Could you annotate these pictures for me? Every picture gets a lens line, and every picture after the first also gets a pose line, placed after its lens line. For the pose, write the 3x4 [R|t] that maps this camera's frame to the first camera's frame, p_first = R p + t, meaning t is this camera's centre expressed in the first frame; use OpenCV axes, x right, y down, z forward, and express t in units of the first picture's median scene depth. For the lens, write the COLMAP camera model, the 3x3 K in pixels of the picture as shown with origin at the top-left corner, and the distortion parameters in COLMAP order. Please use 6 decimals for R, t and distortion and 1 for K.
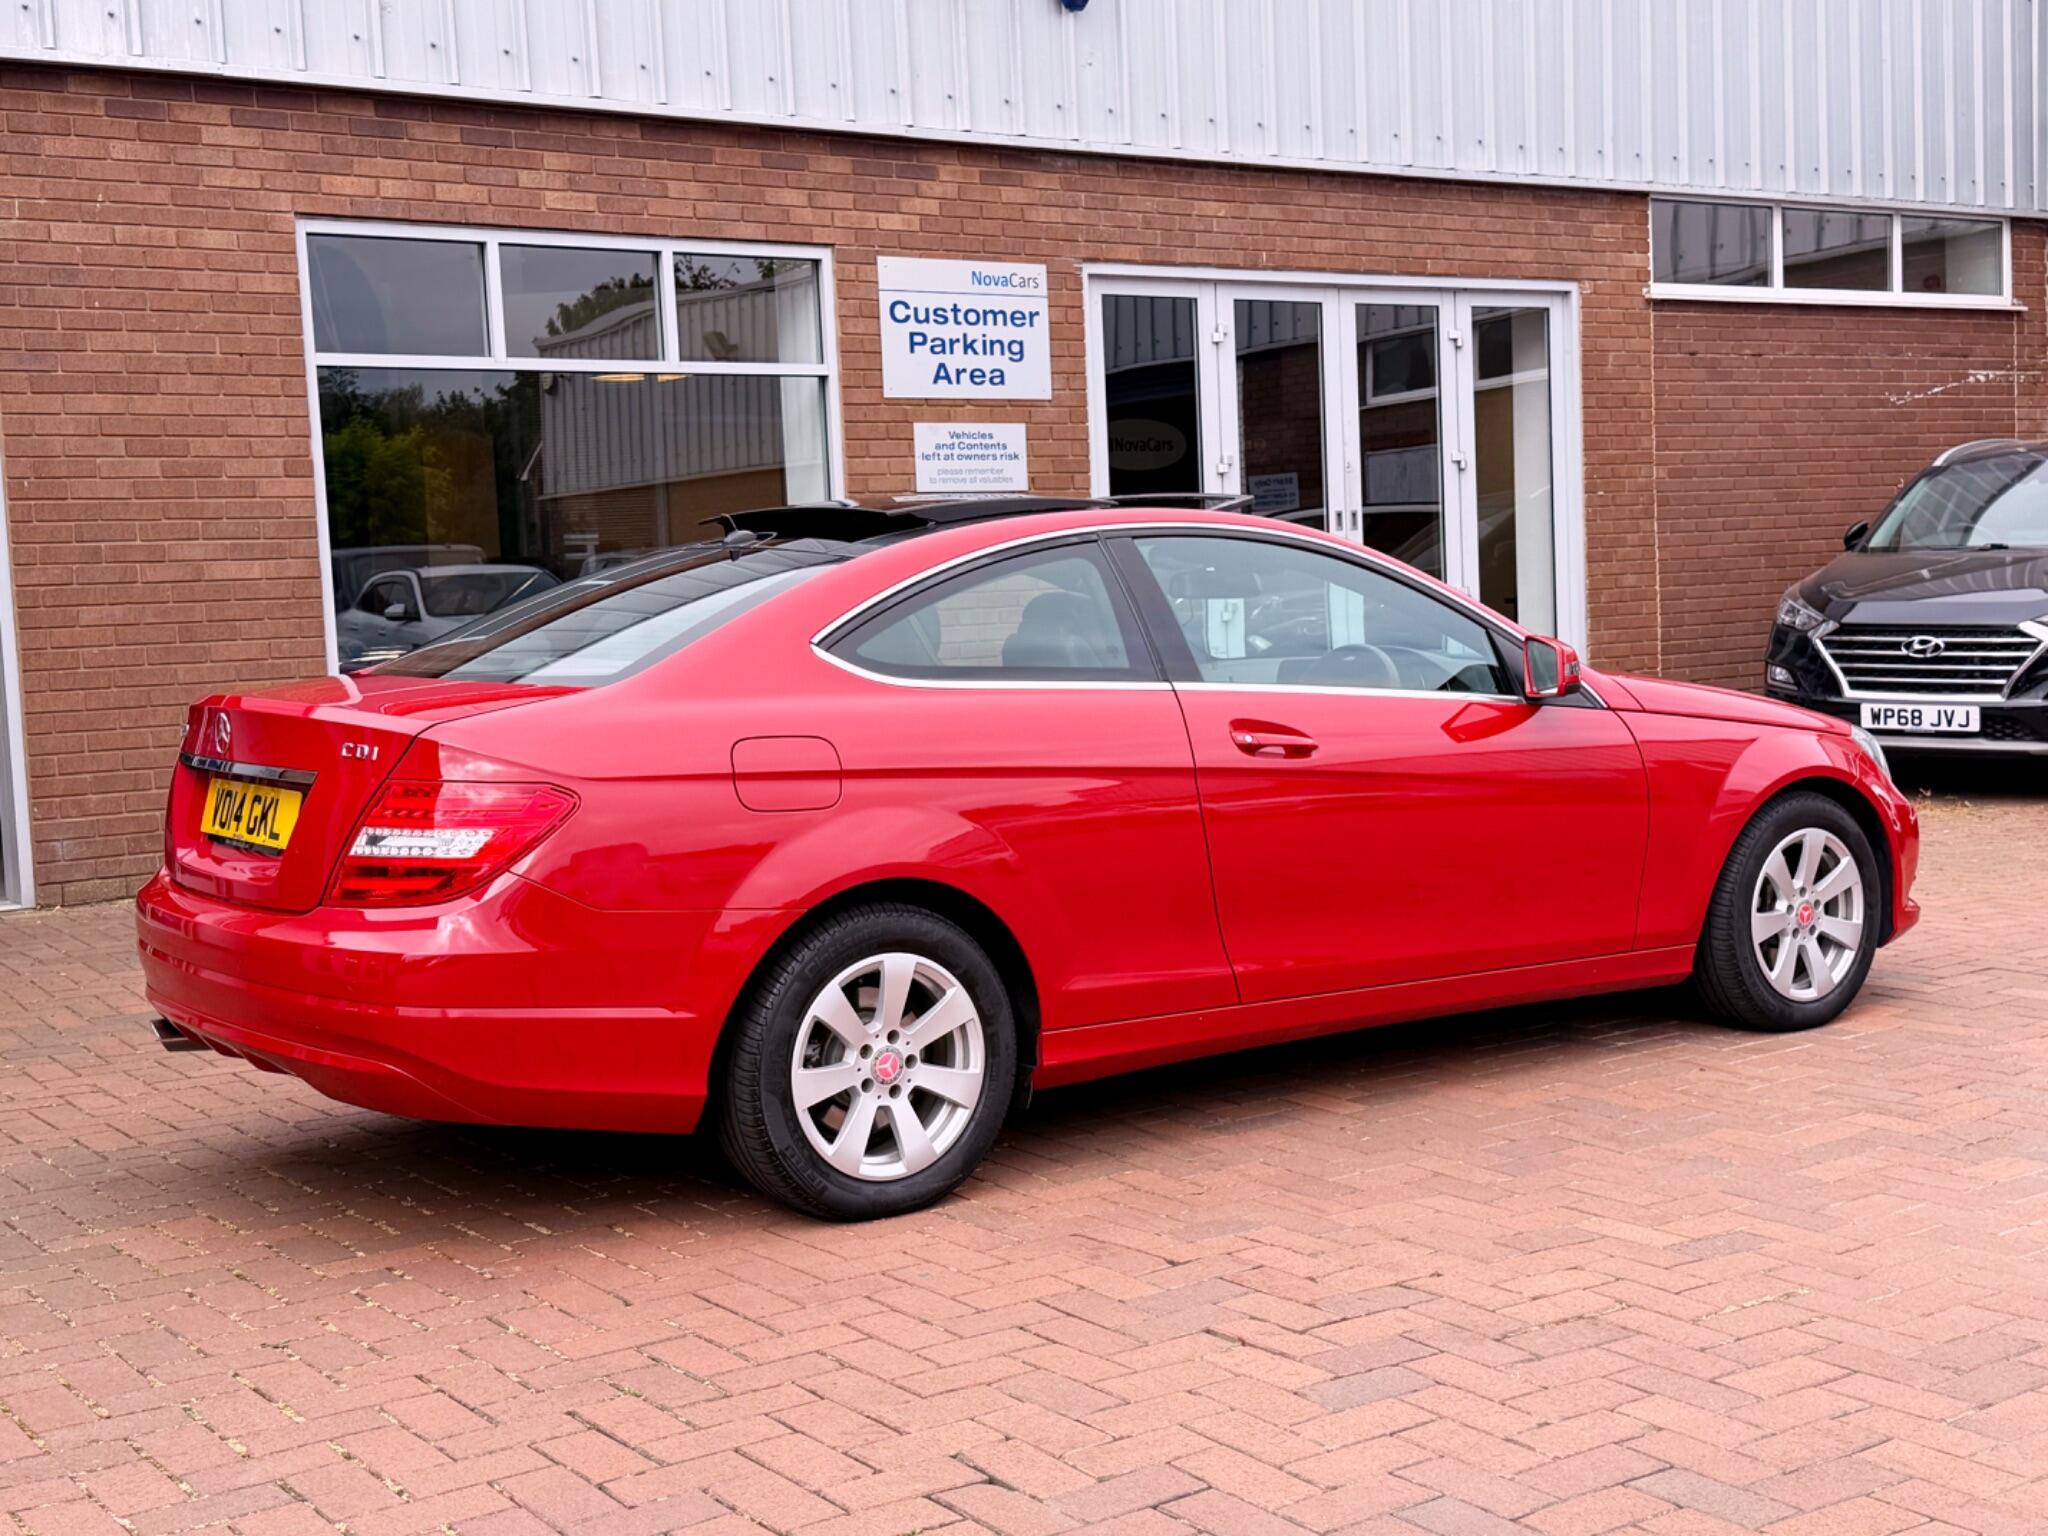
lens RADIAL K [[2499.3, 0, 1031.0], [0, 2499.3, 752.1], [0, 0, 1]] dist [0.216155, -0.507334]
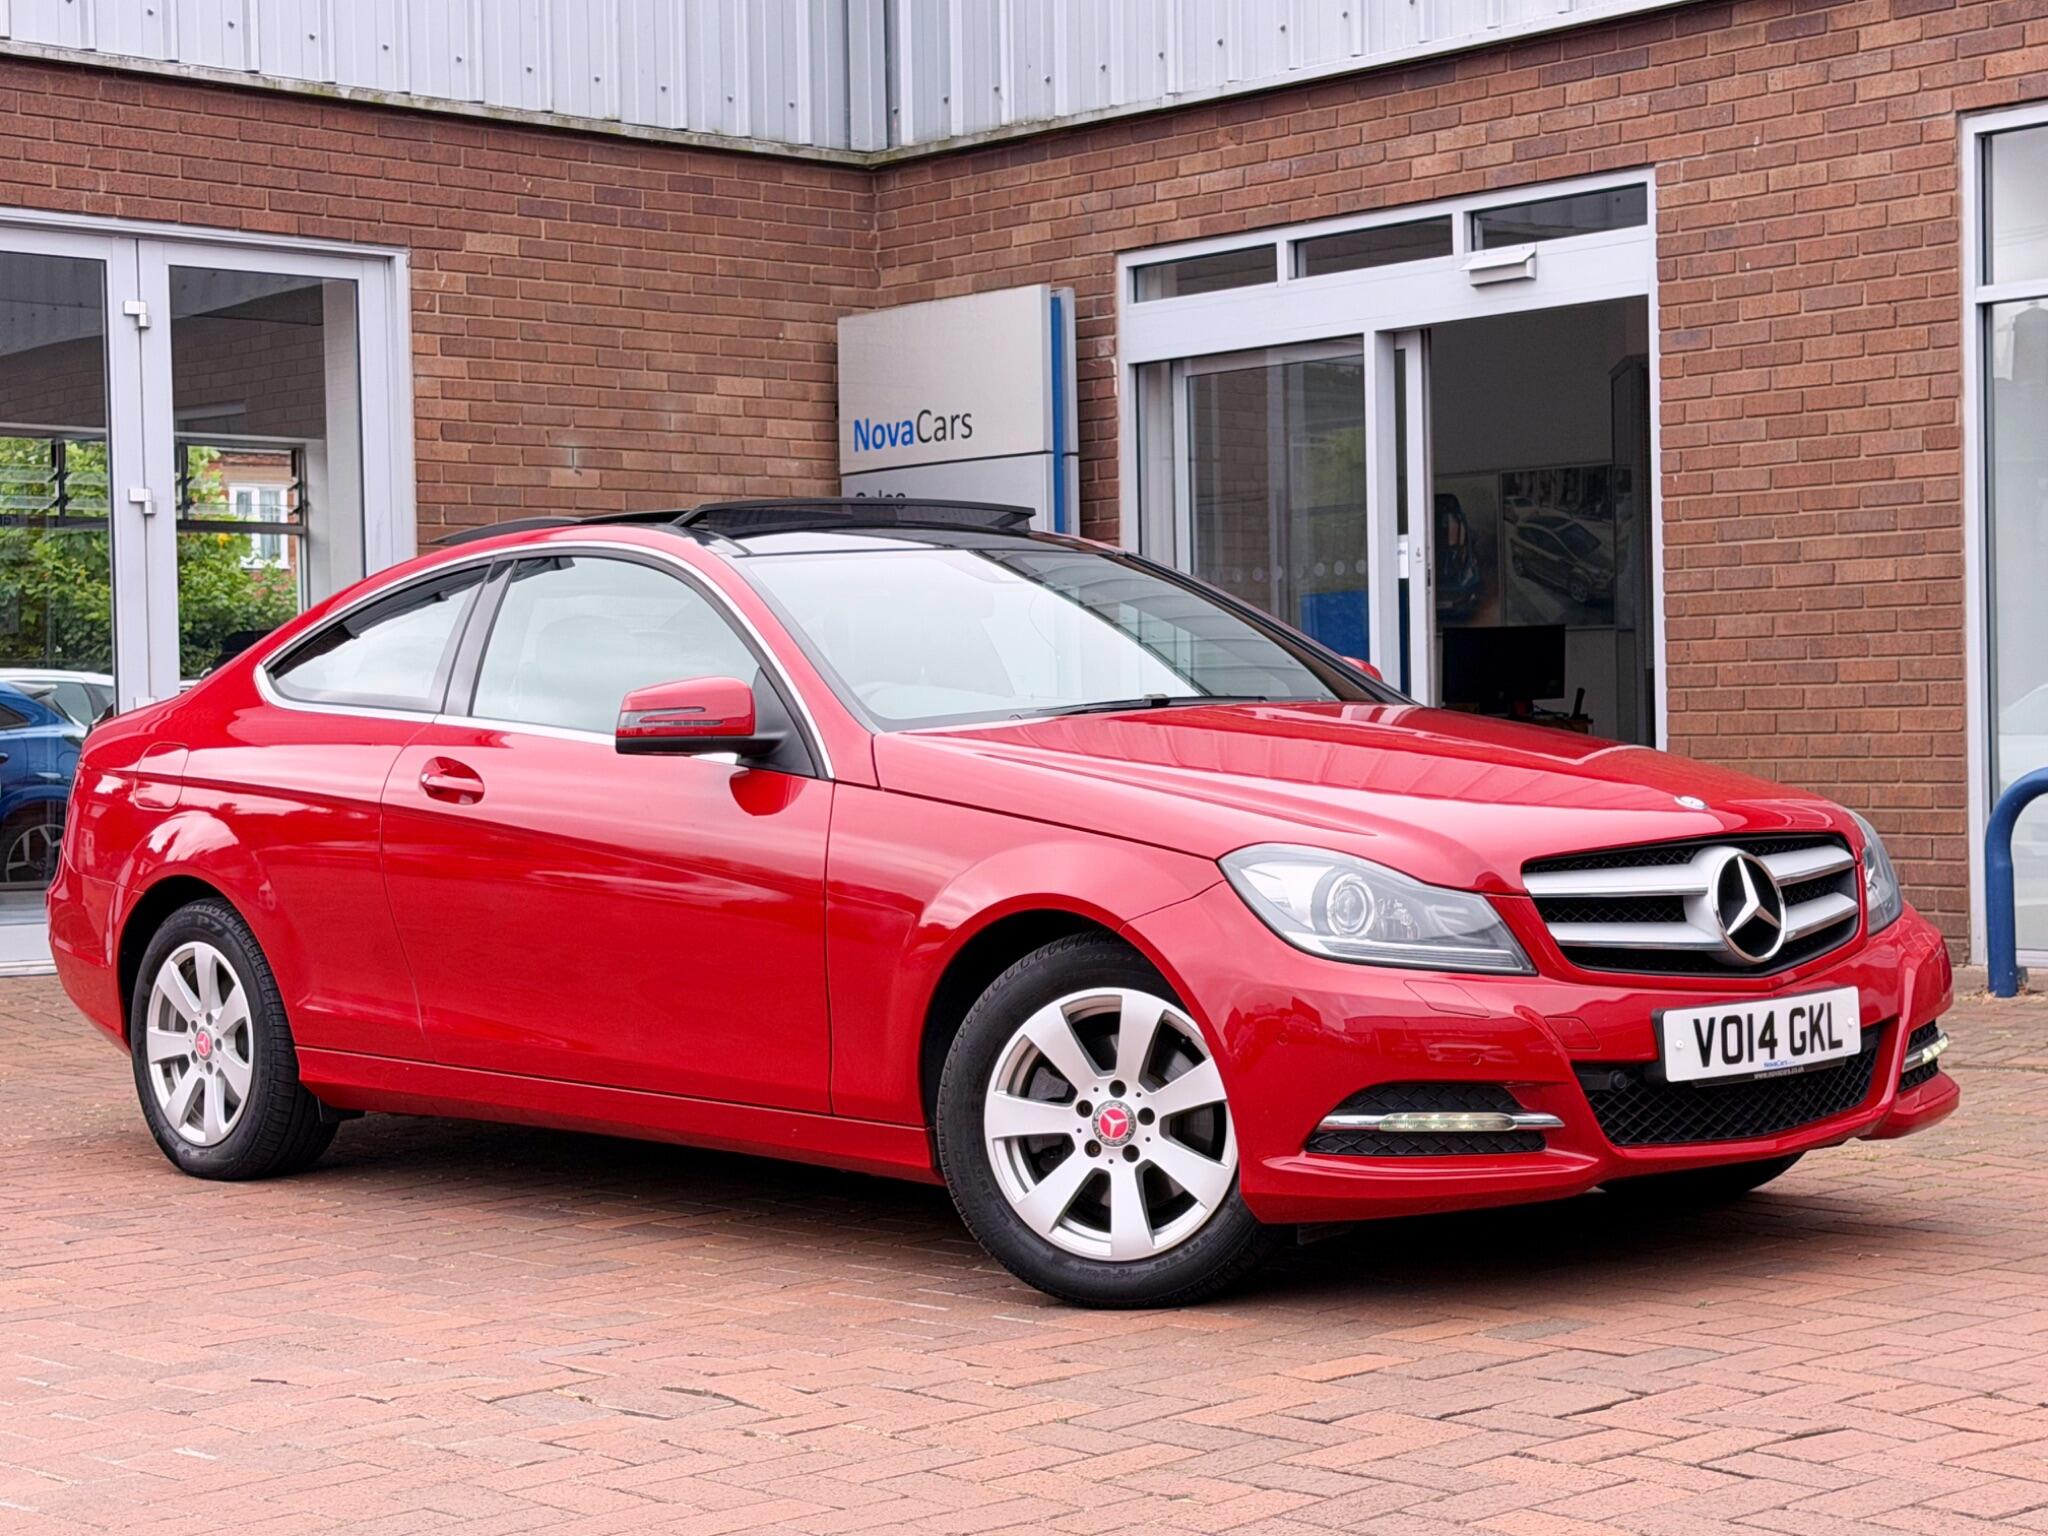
lens RADIAL K [[3722.2, 0, 1042.5], [0, 3722.2, 776.8], [0, 0, 1]] dist [0.120908, 0.029192]
pose [[0.118972, 0.049845, -0.991646, 0.729001], [-0.053761, 0.997597, 0.043694, -0.037846], [0.991441, 0.048114, 0.121365, 0.516468]]
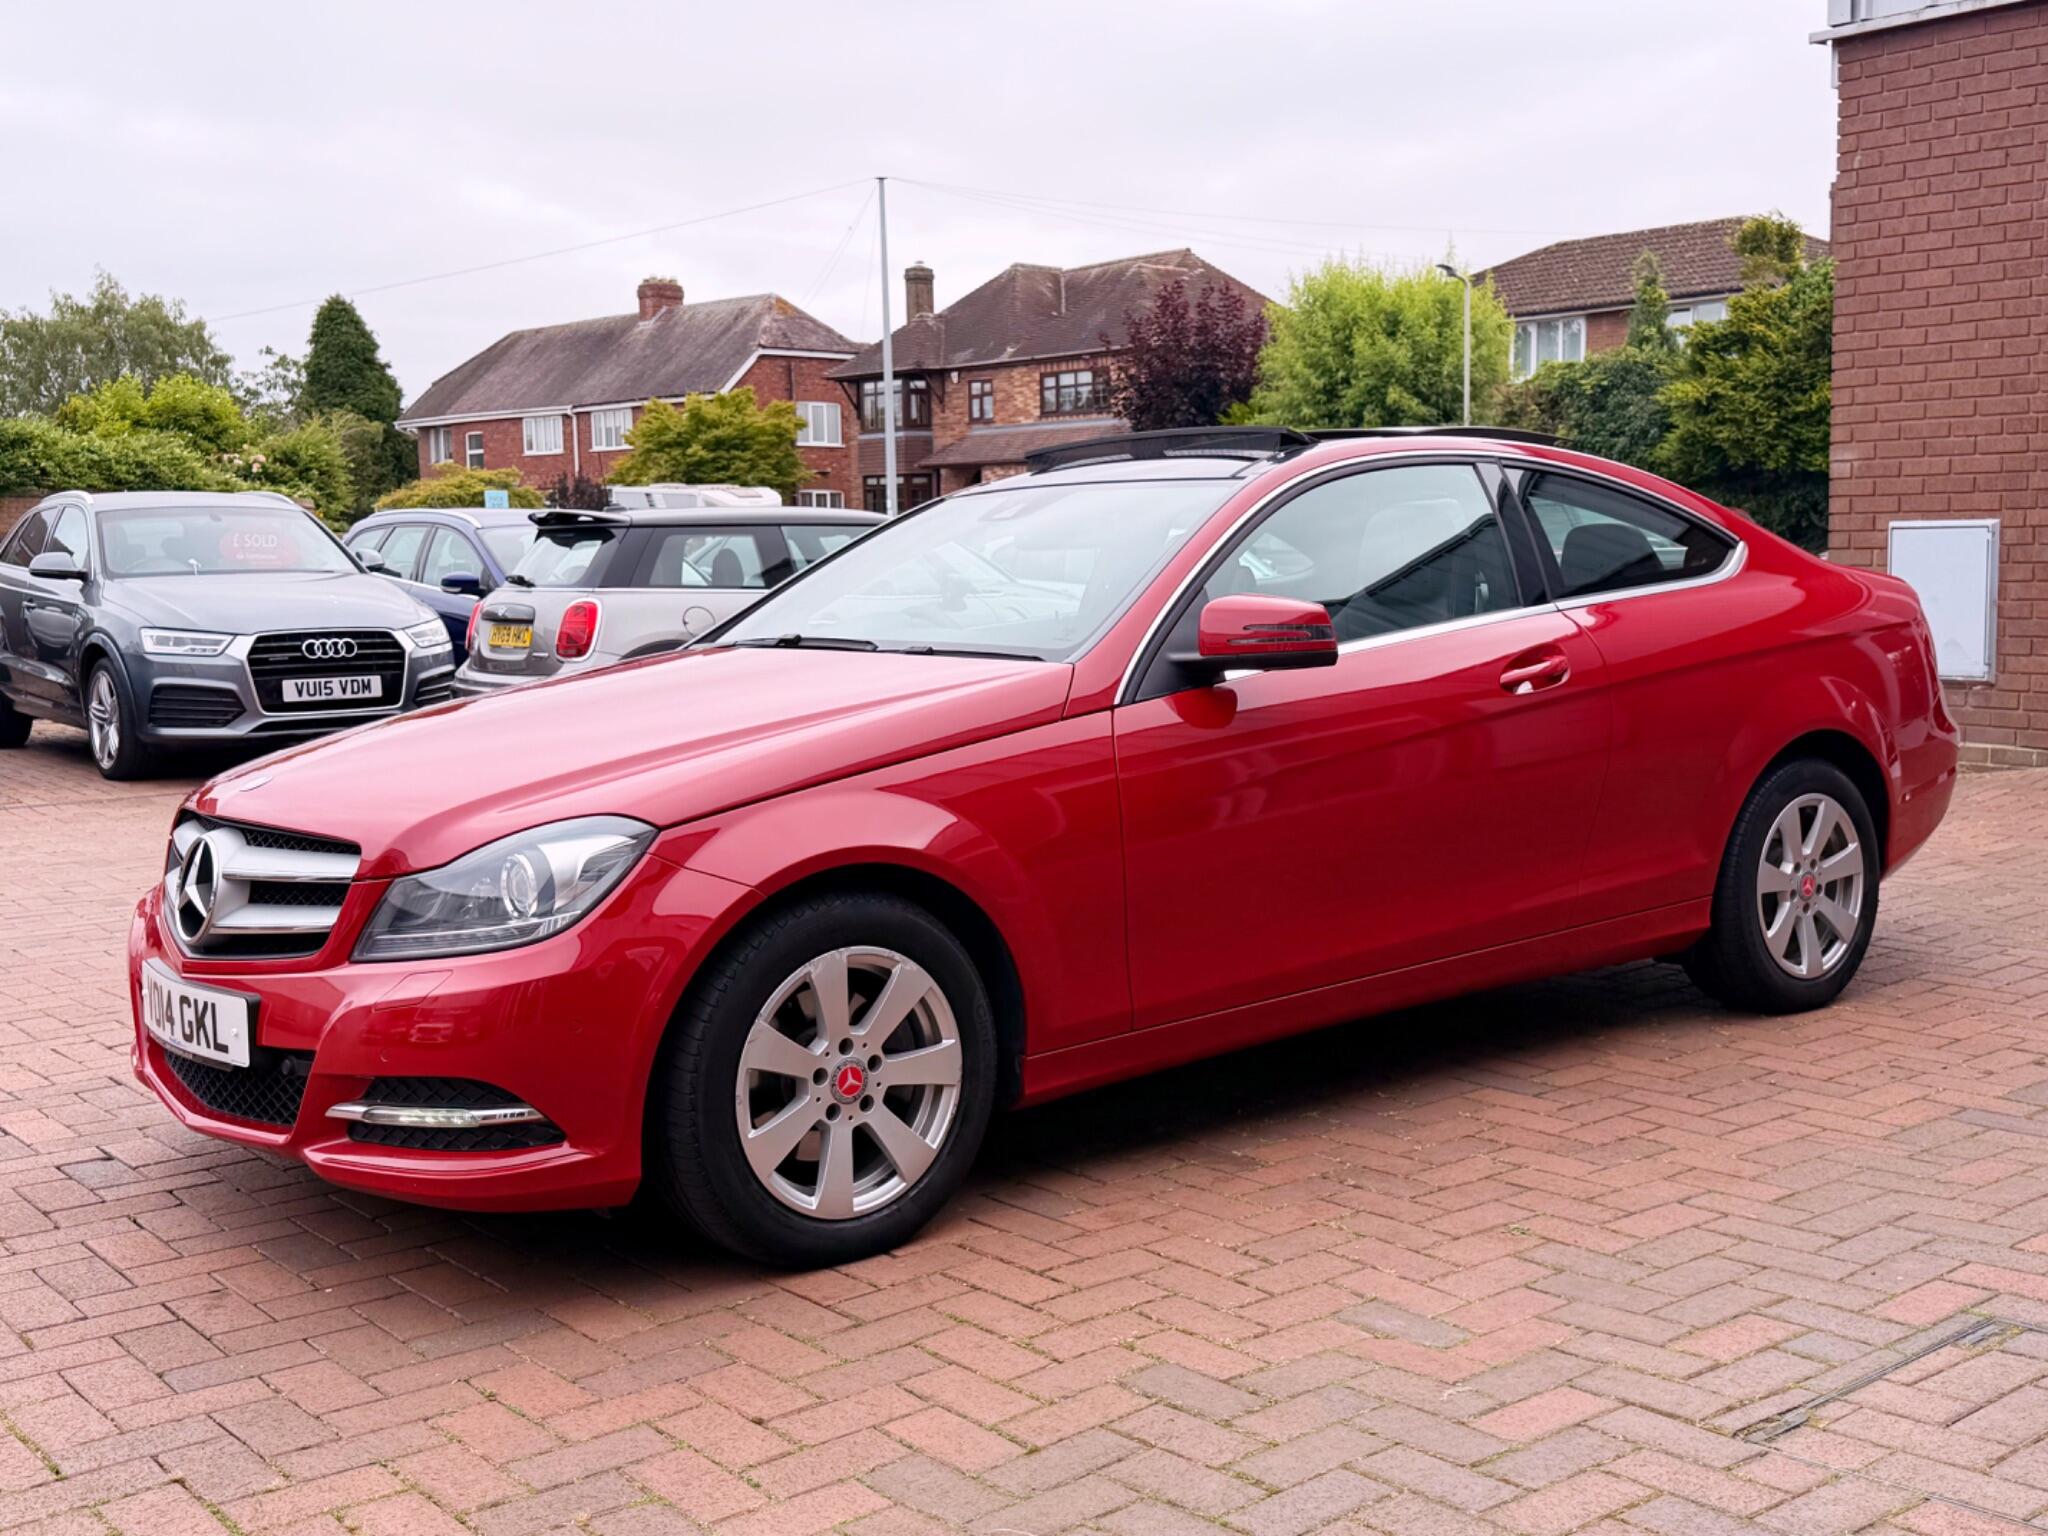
lens RADIAL K [[2157.6, 0, 1024.6], [0, 2157.6, 763.9], [0, 0, 1]] dist [0.202550, -0.457105]
pose [[-0.996737, 0.065390, -0.047325, 0.074568], [0.056256, 0.983195, 0.173675, -0.070410], [0.057887, 0.170446, -0.983665, 1.028674]]
